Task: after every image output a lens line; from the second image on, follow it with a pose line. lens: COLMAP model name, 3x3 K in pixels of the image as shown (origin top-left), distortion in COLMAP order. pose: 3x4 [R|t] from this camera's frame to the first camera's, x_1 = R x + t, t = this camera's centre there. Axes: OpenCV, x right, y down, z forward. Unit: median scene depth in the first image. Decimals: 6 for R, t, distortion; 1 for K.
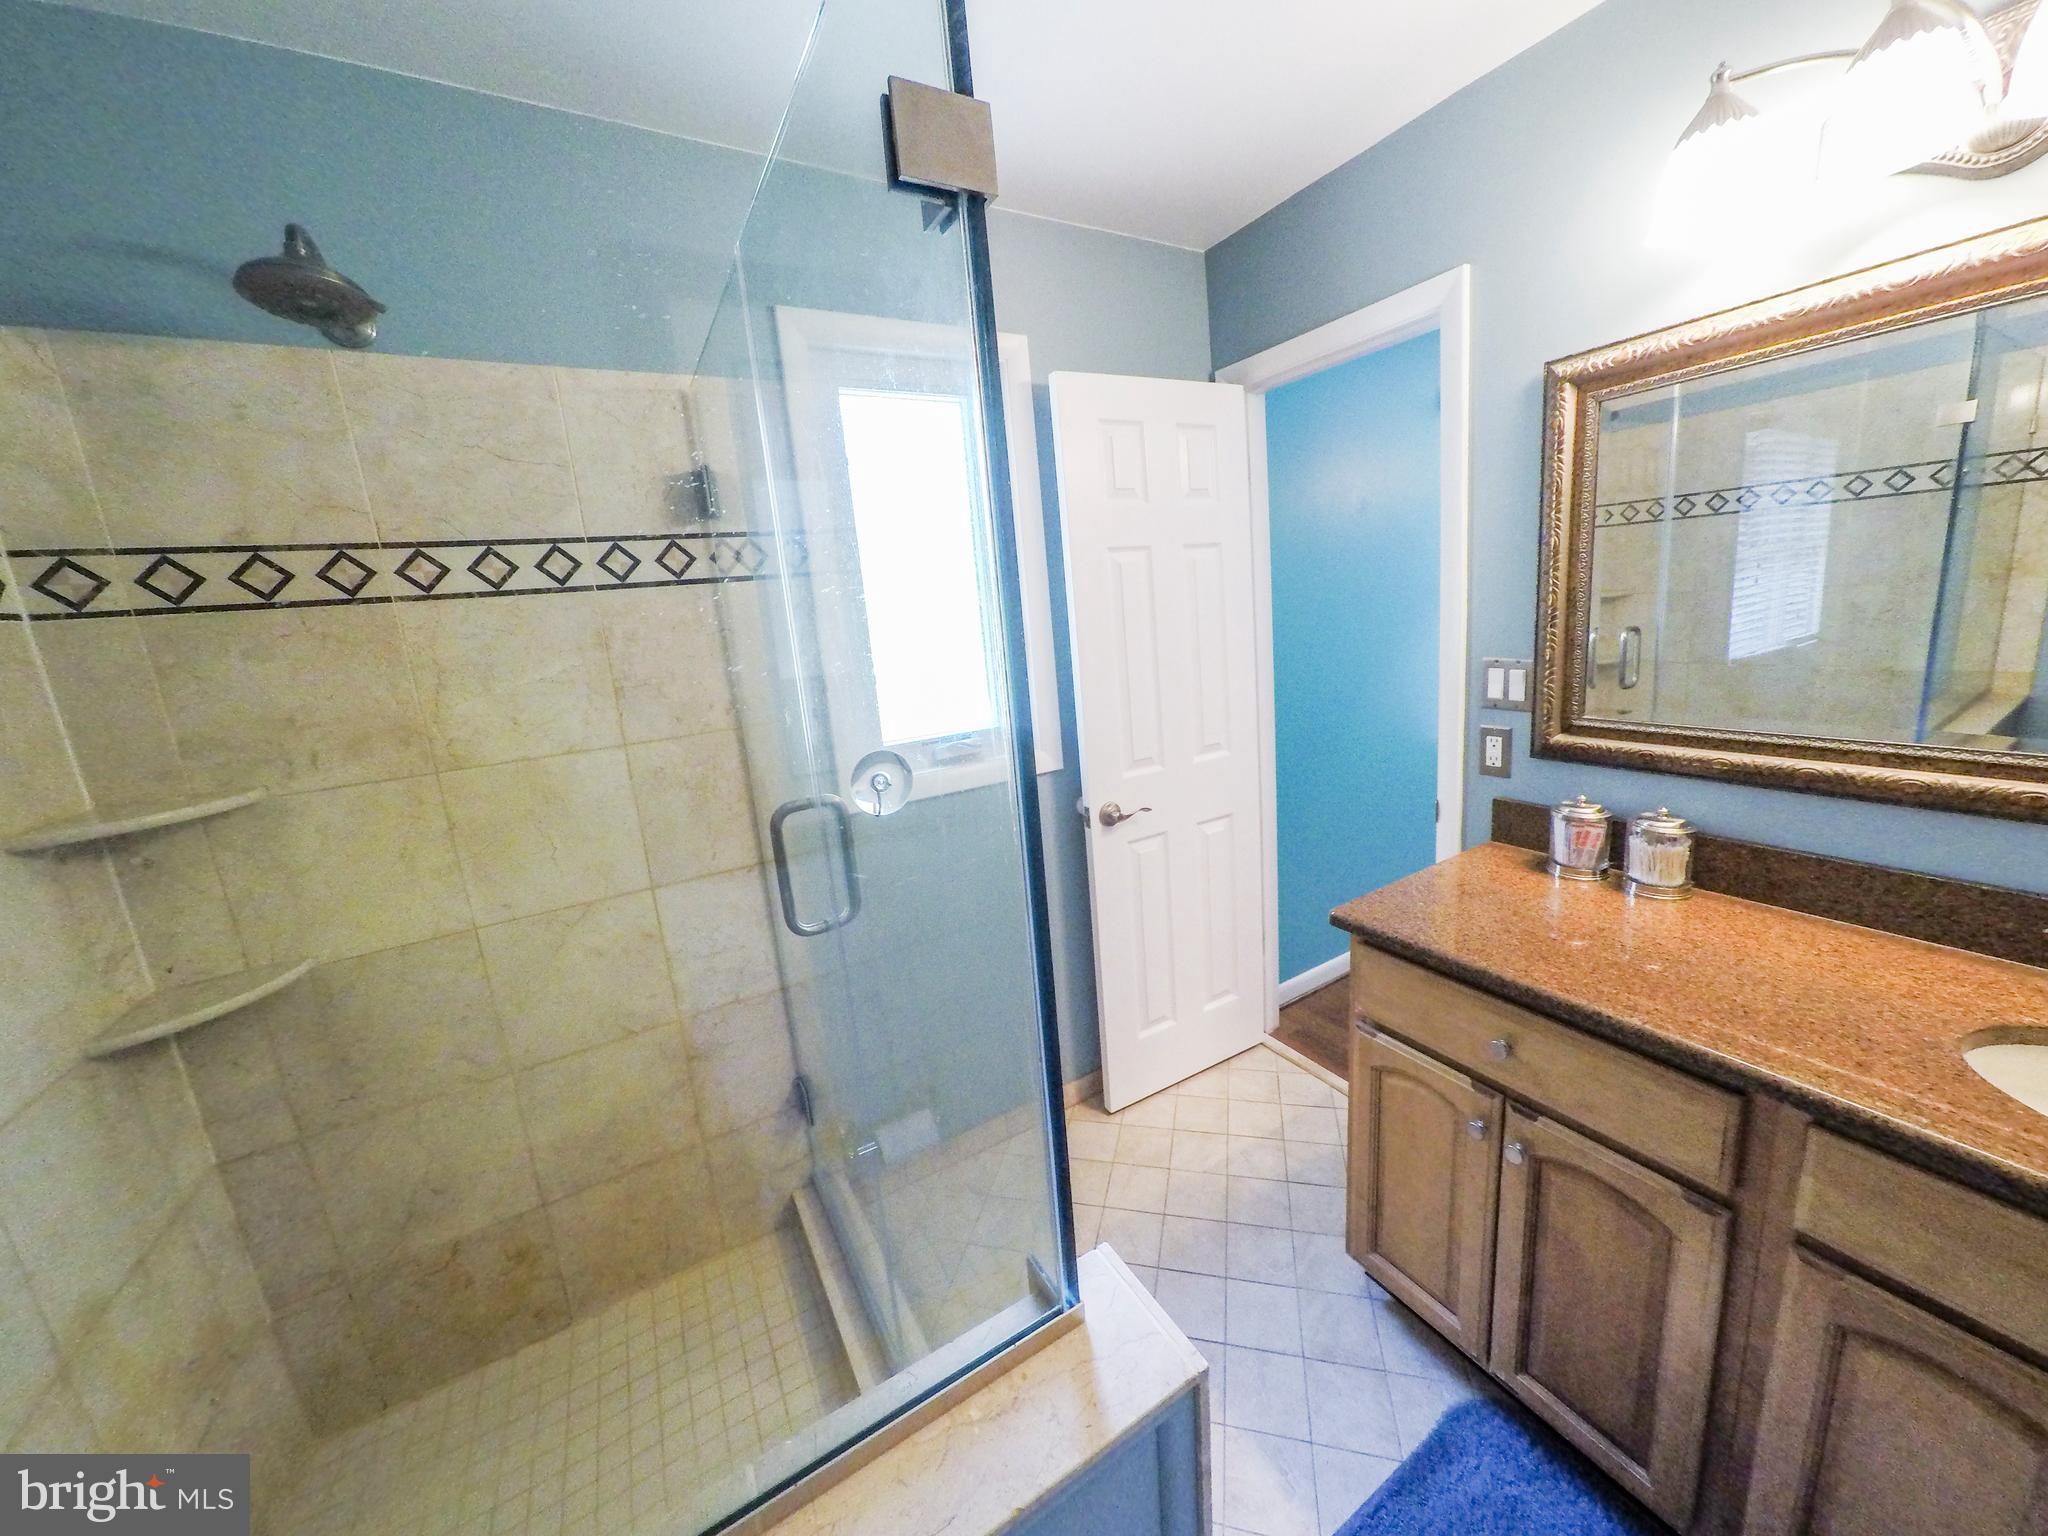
lens RADIAL K [[721.7, 0, 1015.2], [0, 721.7, 763.2], [0, 0, 1]] dist [-0.000656, 0.011769]
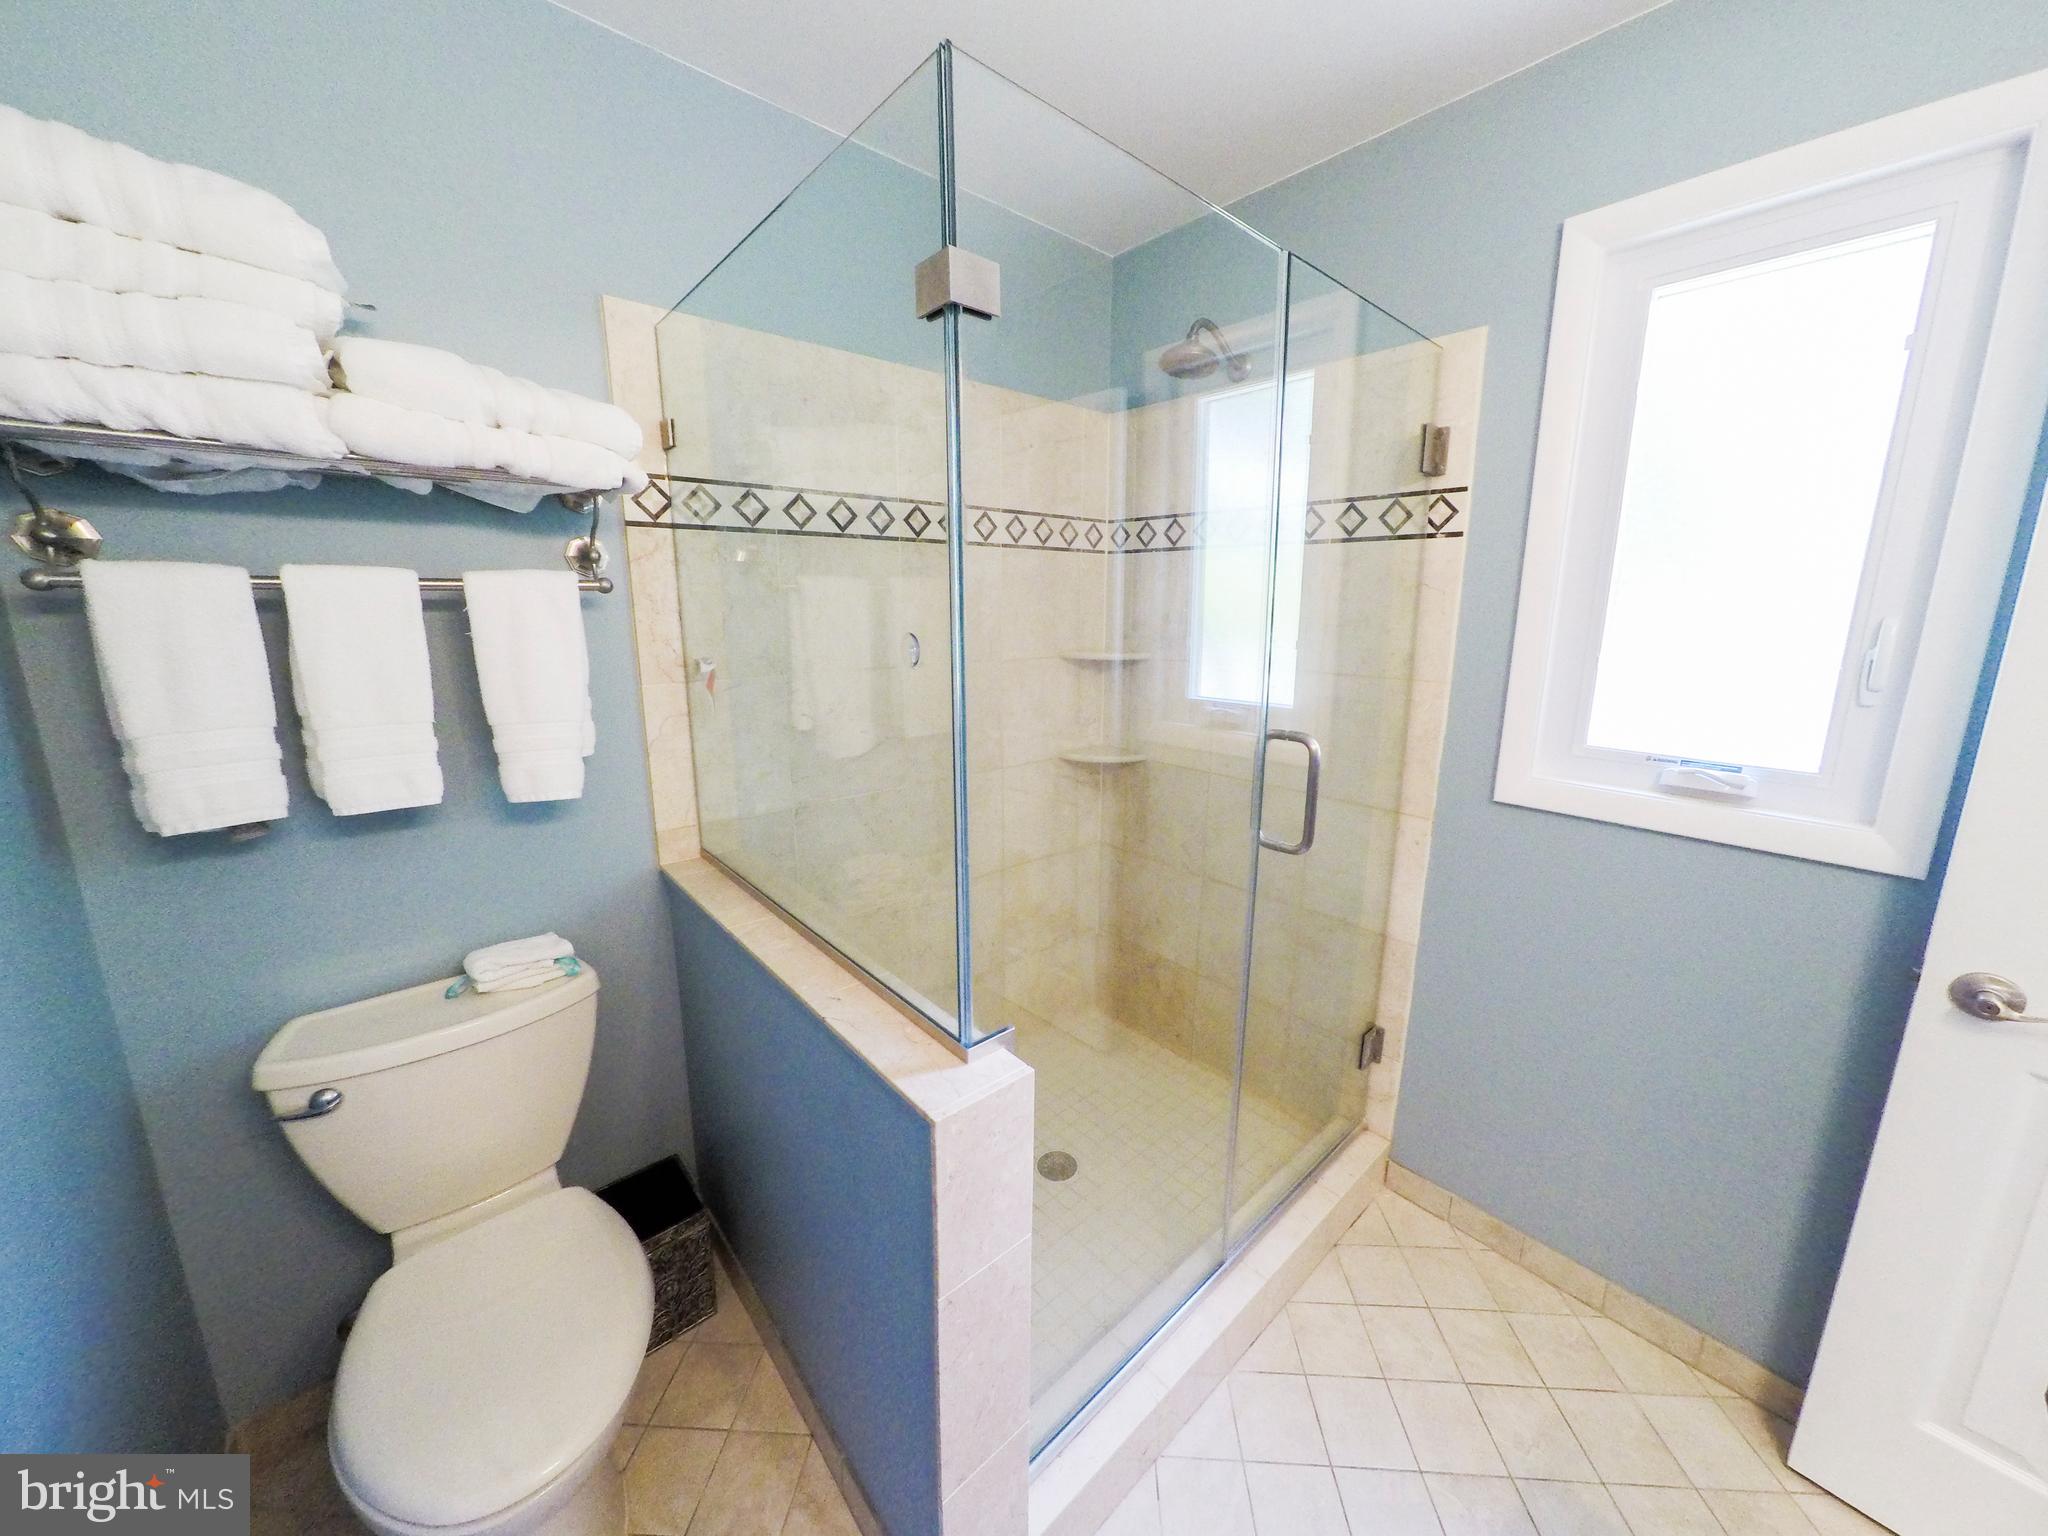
lens RADIAL K [[750.6, 0, 1049.7], [0, 750.6, 744.6], [0, 0, 1]] dist [-0.031641, 0.014364]
pose [[0.227009, 0.284635, -0.931370, 0.553936], [-0.222701, 0.946170, 0.234877, -0.105942], [0.948088, 0.154098, 0.278177, 0.253040]]
